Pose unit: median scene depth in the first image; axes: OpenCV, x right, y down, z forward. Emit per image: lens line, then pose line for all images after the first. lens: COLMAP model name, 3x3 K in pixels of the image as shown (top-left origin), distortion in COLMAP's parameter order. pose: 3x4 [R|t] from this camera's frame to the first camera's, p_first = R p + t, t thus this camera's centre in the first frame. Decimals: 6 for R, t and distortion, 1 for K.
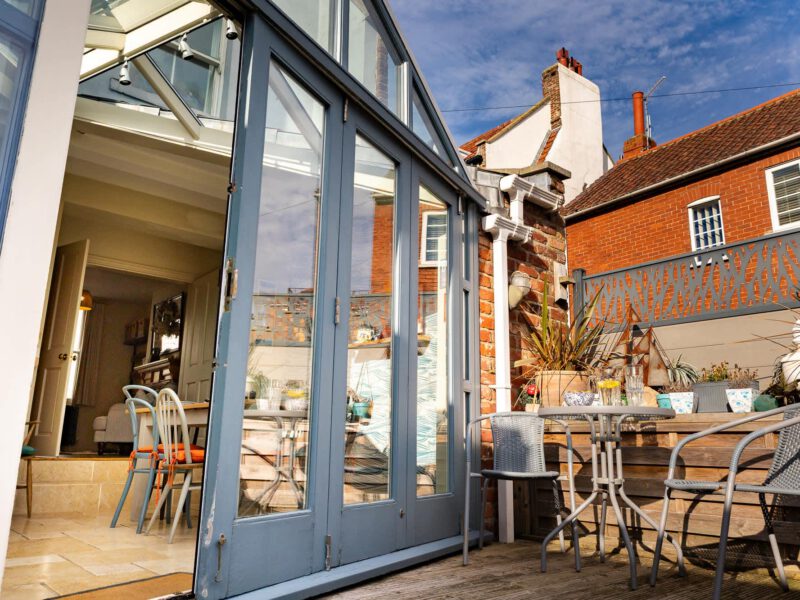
lens RADIAL K [[630.5, 0, 400.0], [0, 630.5, 300.0], [0, 0, 1]] dist [-0.011408, -0.006461]
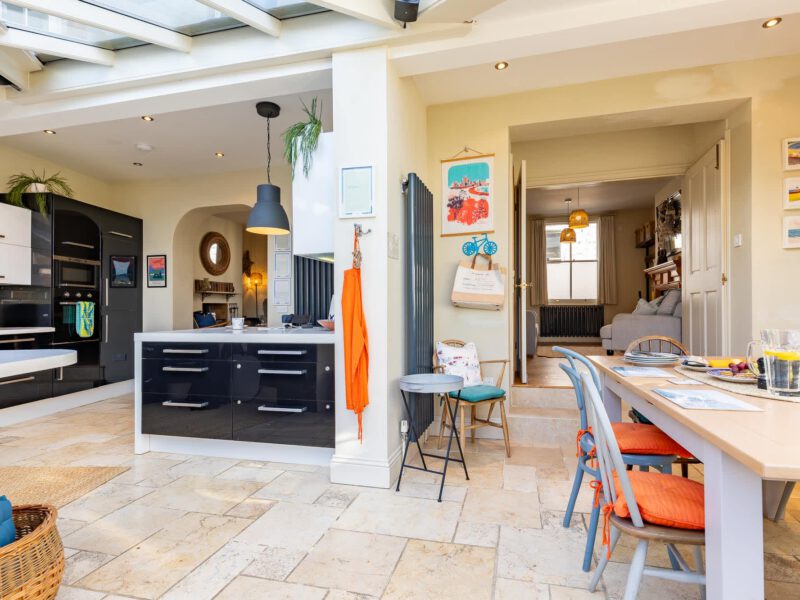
lens RADIAL K [[410.4, 0, 400.0], [0, 410.4, 300.0], [0, 0, 1]] dist [0.002288, 0.000171]
pose [[0.535716, -0.045673, -0.843162, -0.057415], [0.223805, 0.970504, 0.089627, 0.000855], [0.814199, -0.236719, 0.530137, 0.282432]]
